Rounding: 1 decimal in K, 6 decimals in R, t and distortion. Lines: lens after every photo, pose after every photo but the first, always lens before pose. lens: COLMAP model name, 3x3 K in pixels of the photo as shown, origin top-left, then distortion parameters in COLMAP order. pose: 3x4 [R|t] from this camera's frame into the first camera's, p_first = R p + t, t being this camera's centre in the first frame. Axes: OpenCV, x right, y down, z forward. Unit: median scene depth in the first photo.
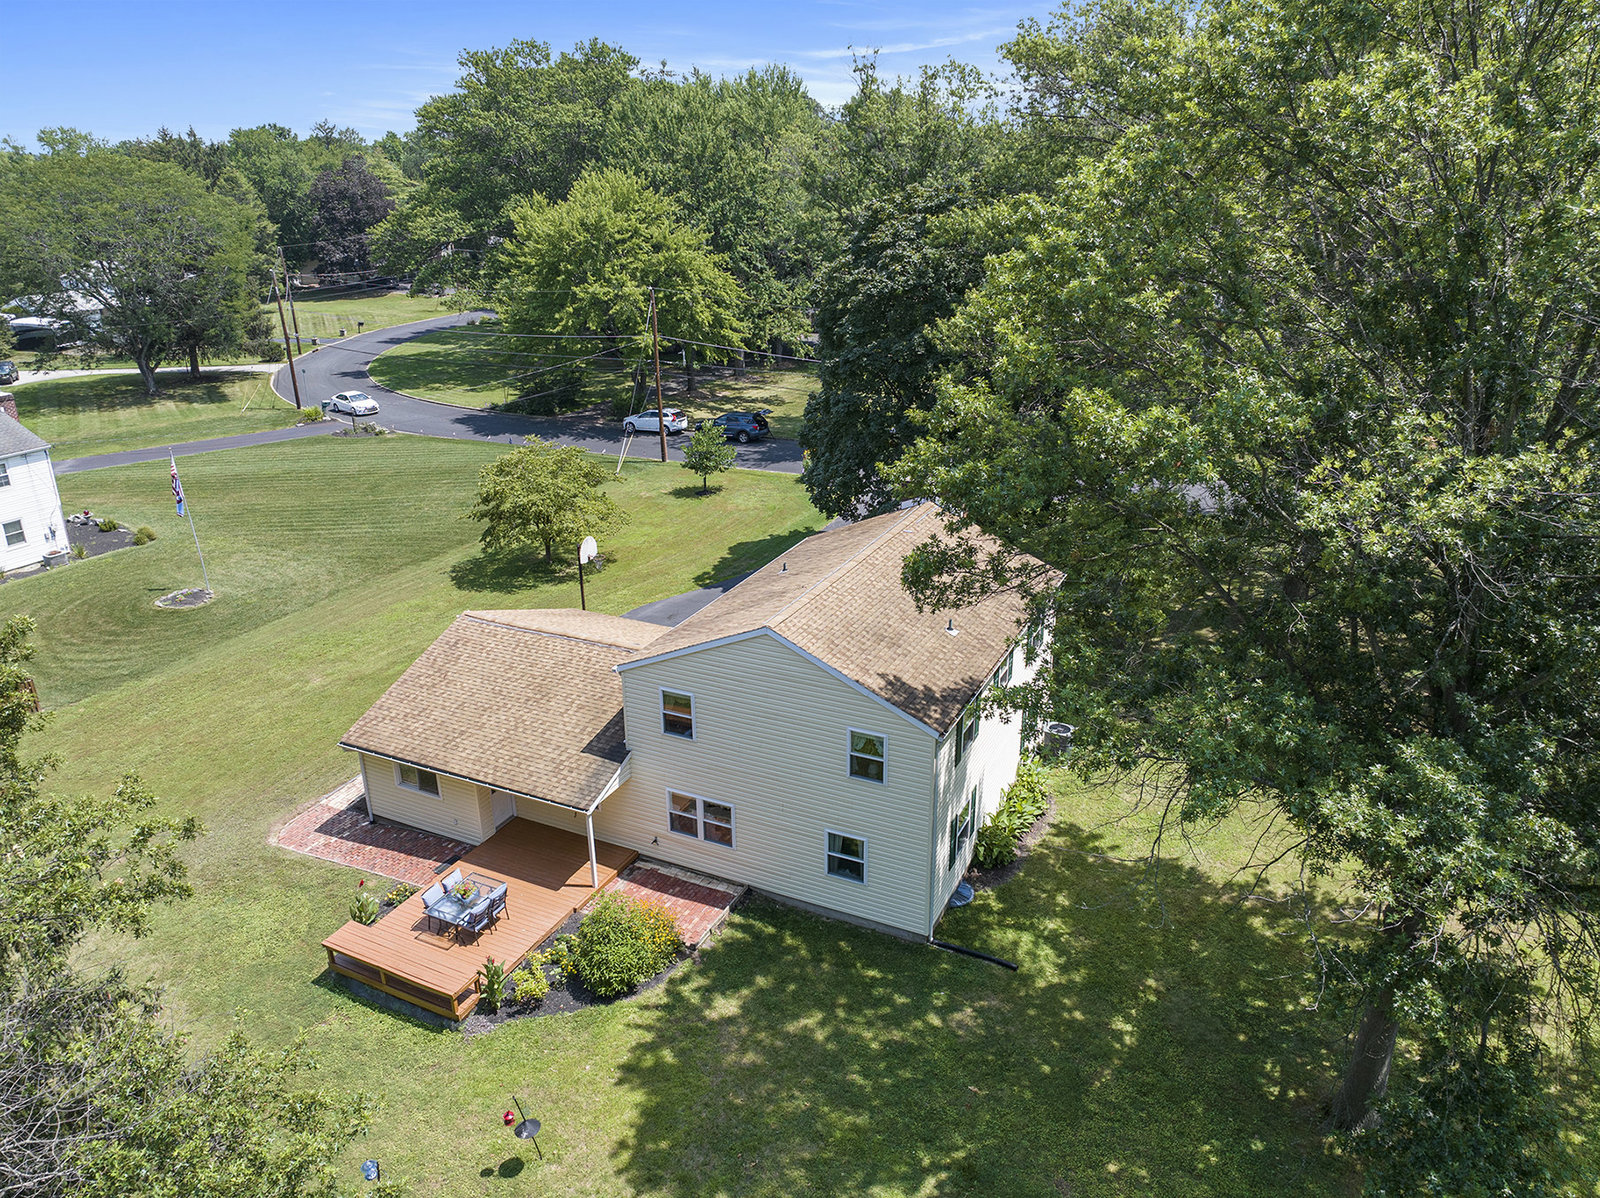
lens RADIAL K [[1108.1, 0, 798.9], [0, 1108.1, 601.3], [0, 0, 1]] dist [-0.038100, -0.001003]
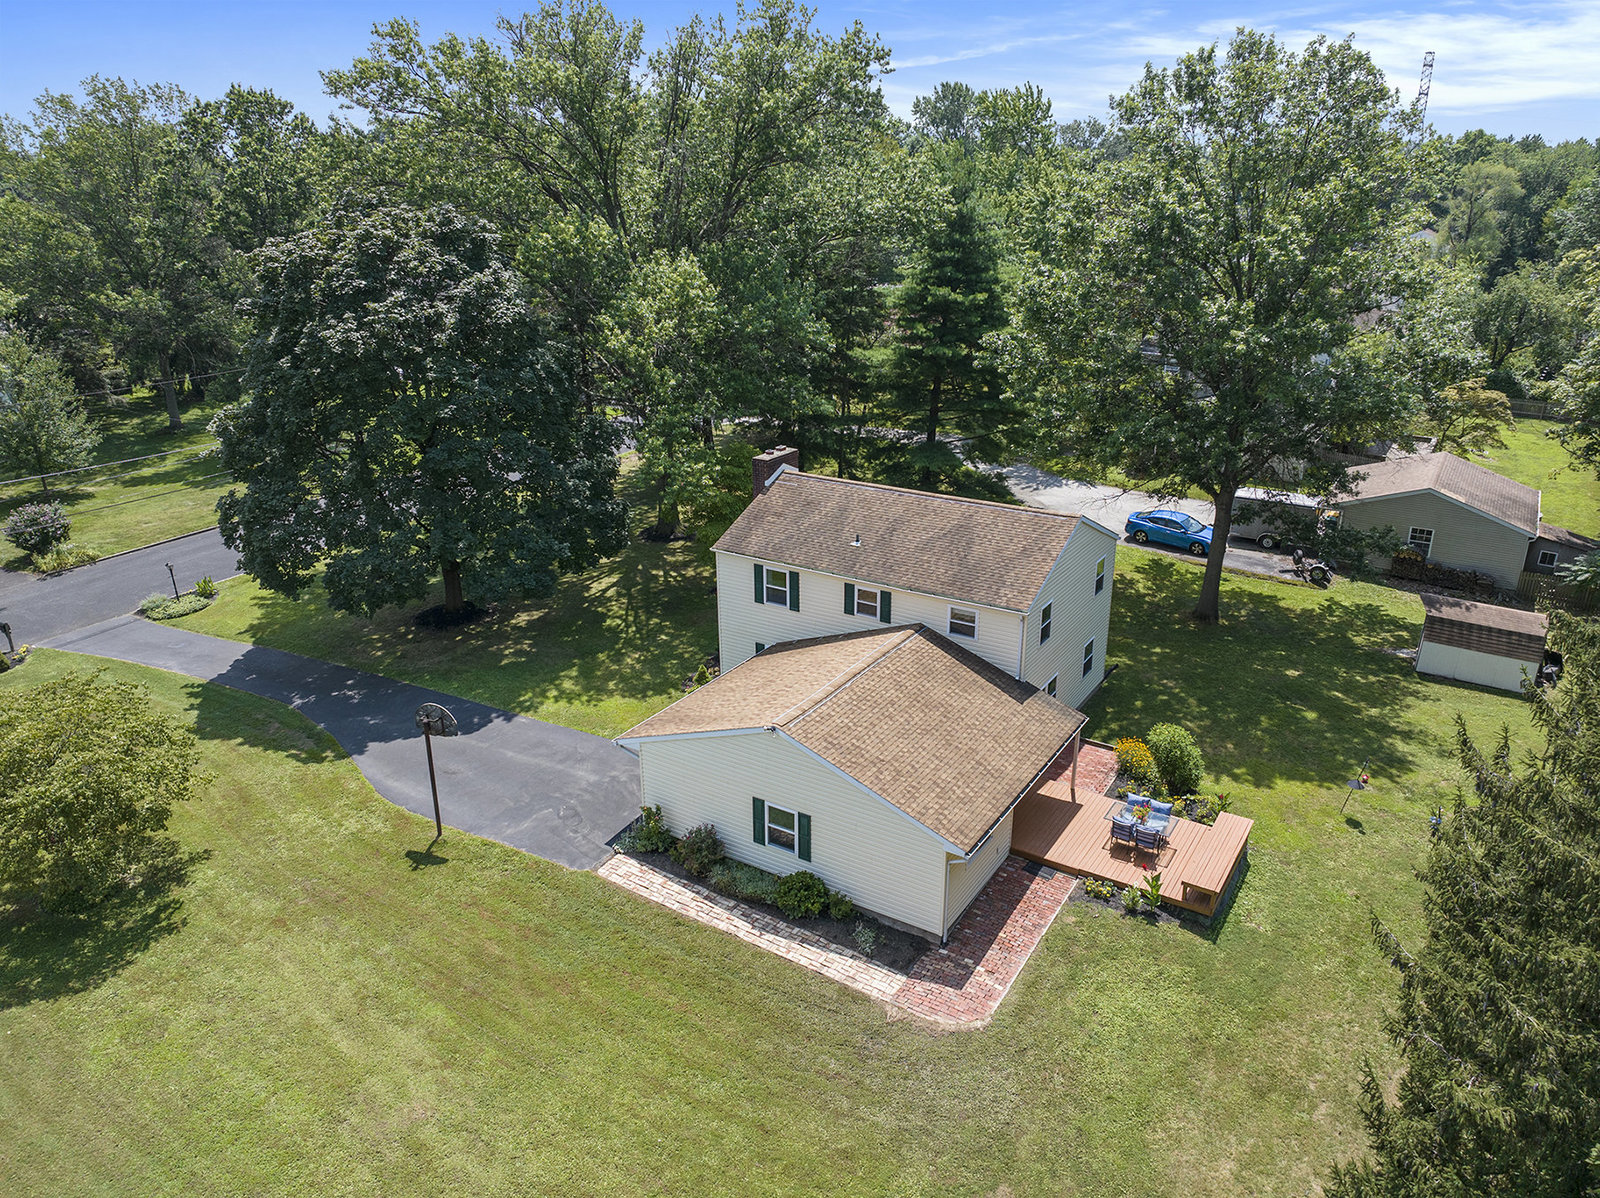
lens RADIAL K [[1108.1, 0, 801.8], [0, 1108.1, 595.3], [0, 0, 1]] dist [-0.038100, -0.001003]
pose [[0.122357, -0.341387, 0.931925, -1.235067], [0.365416, 0.888516, 0.277508, -0.357257], [-0.922768, 0.306585, 0.233464, 0.919346]]
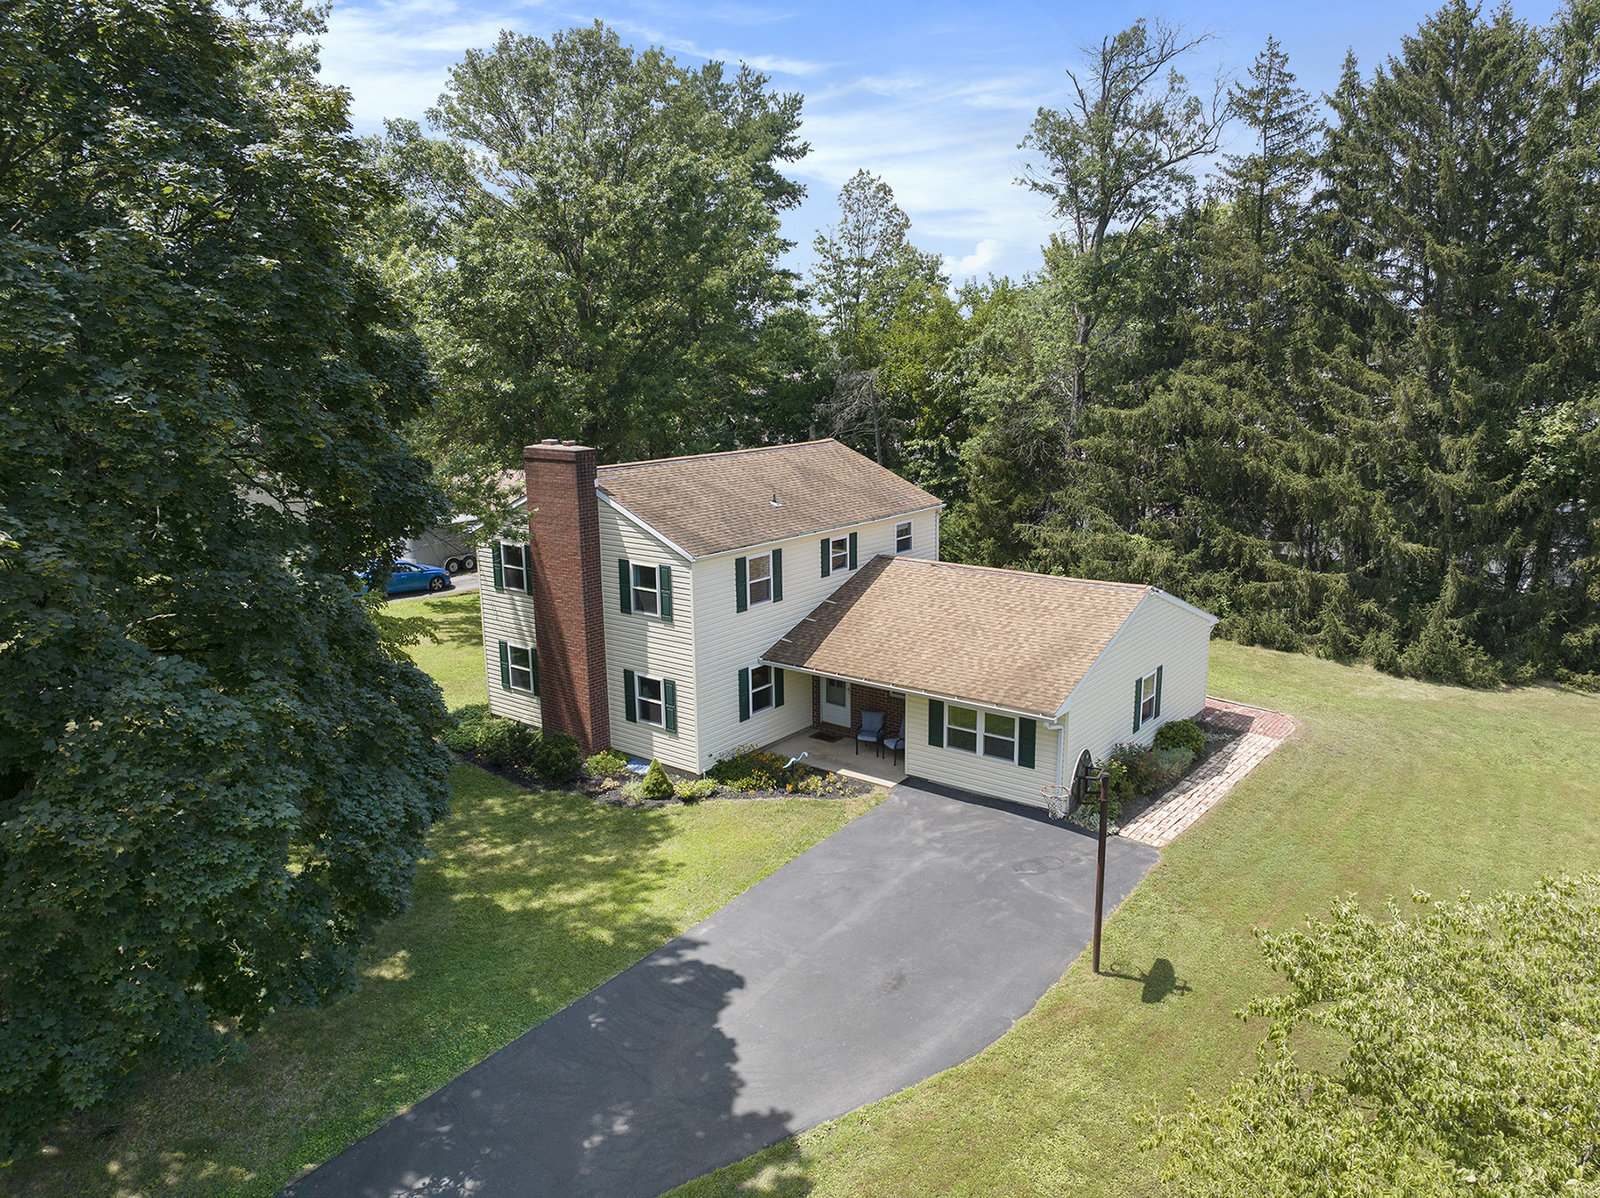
lens RADIAL K [[1108.1, 0, 800.3], [0, 1108.1, 599.5], [0, 0, 1]] dist [-0.038100, -0.001003]
pose [[-0.973078, -0.031476, 0.228315, -0.270019], [0.102362, 0.828540, 0.550494, -0.548094], [-0.206495, 0.559044, -0.803013, 2.069245]]
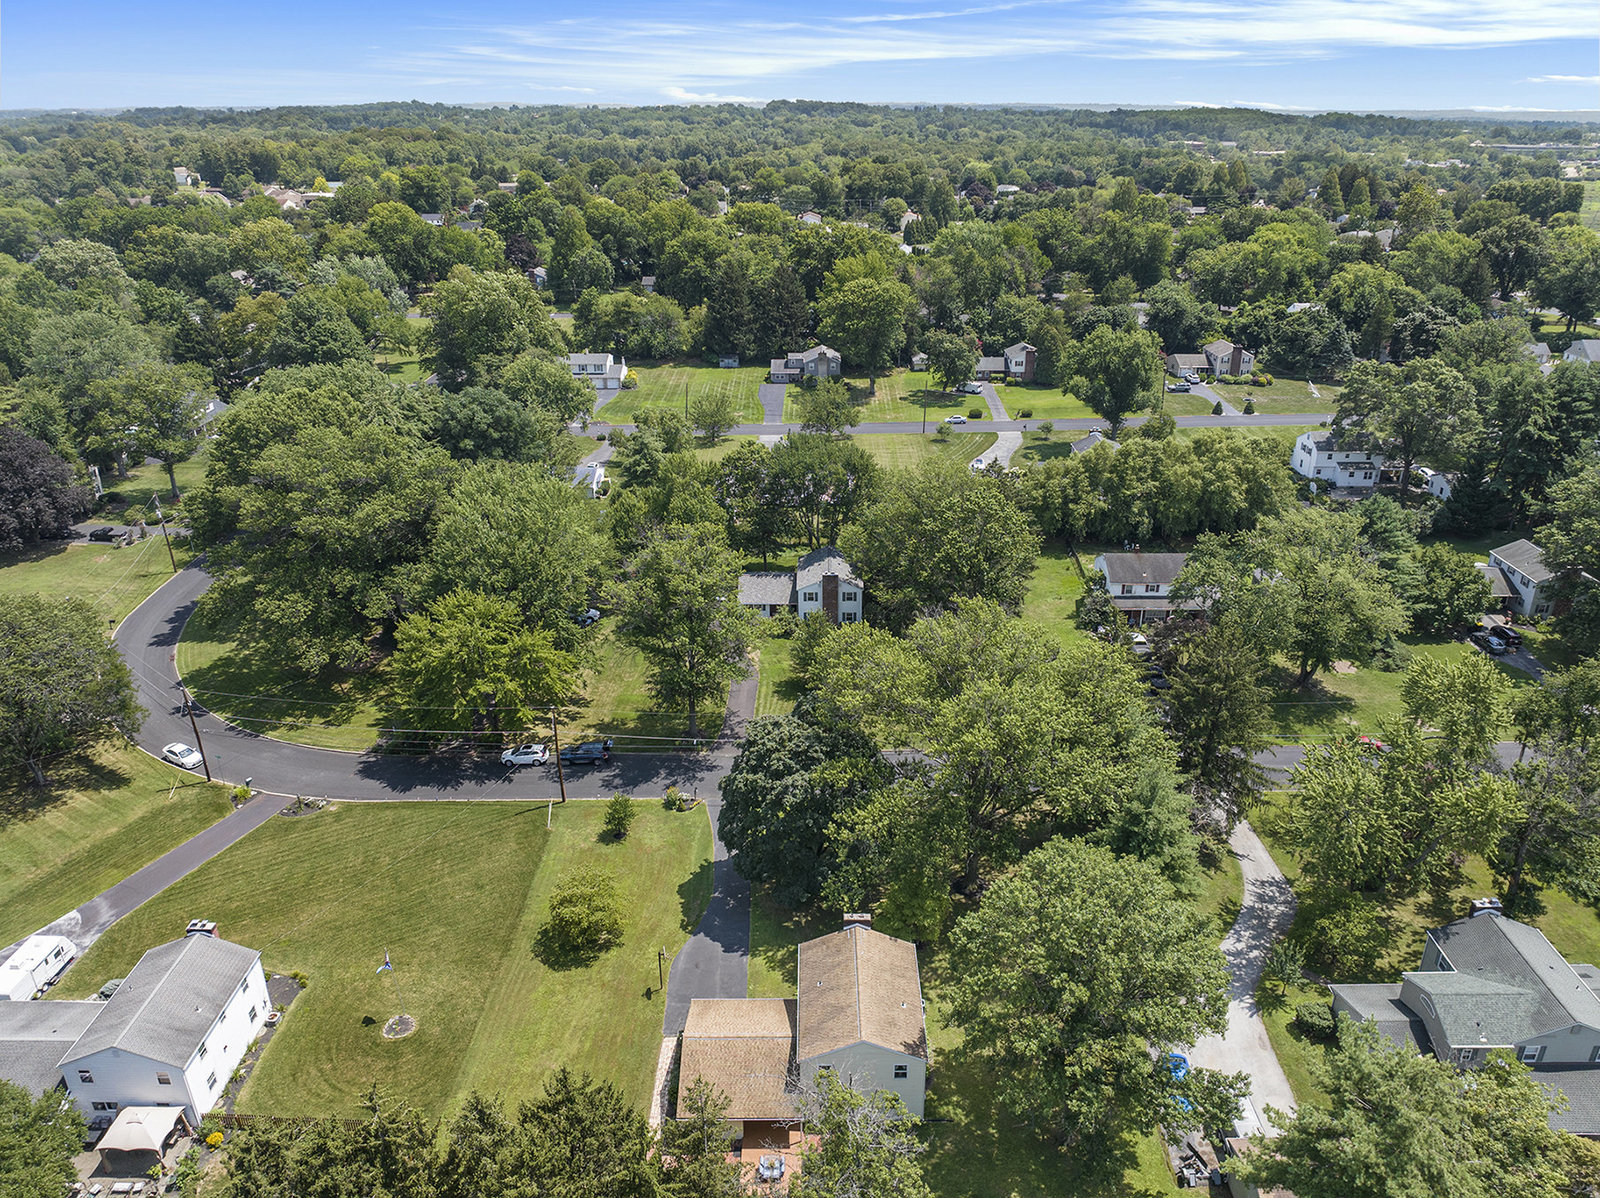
lens RADIAL K [[1108.1, 0, 802.4], [0, 1108.1, 597.6], [0, 0, 1]] dist [-0.038100, -0.001003]
pose [[0.908027, -0.167002, 0.384184, -0.948888], [0.159793, 0.985839, 0.050864, -1.125793], [-0.387238, 0.015204, 0.921854, -1.398567]]
